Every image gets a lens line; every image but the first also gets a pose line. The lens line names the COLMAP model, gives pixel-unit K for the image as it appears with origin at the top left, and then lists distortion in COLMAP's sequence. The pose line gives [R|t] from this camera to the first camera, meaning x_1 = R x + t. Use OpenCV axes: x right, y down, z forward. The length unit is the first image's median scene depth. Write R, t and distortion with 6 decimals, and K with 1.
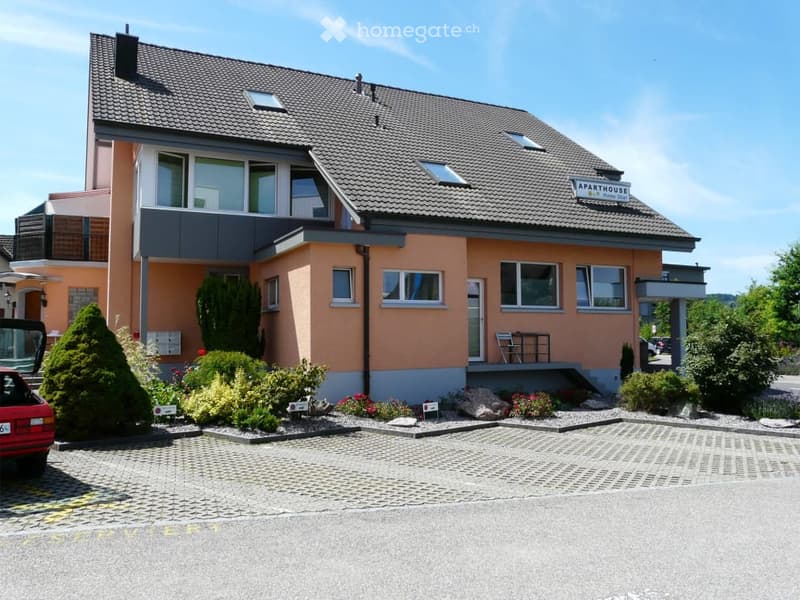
lens RADIAL K [[629.3, 0, 400.0], [0, 629.3, 300.0], [0, 0, 1]] dist [0.004480, -0.006286]
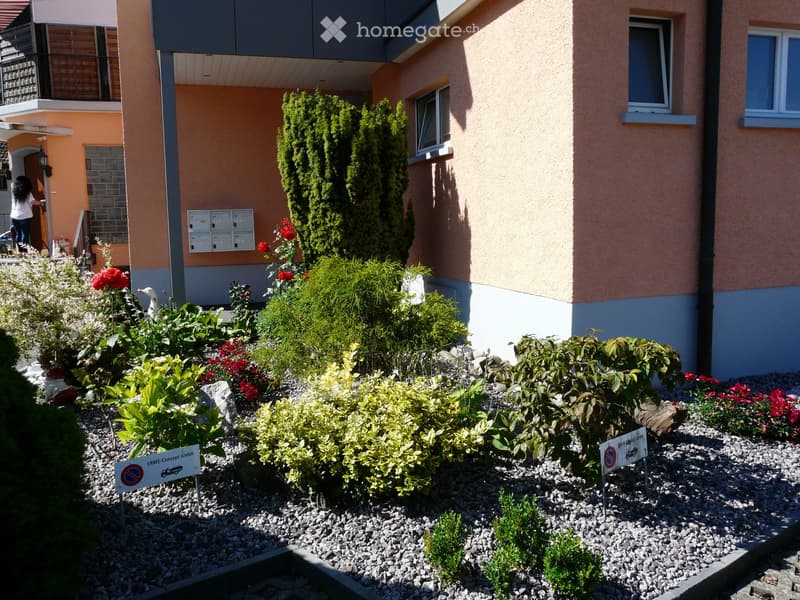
lens RADIAL K [[629.3, 0, 400.0], [0, 629.3, 300.0], [0, 0, 1]] dist [0.004480, -0.006286]
pose [[0.991004, 0.001594, -0.133819, -0.139030], [0.021723, 0.984752, 0.172602, 0.033948], [0.132054, -0.173957, 0.975859, 0.439068]]
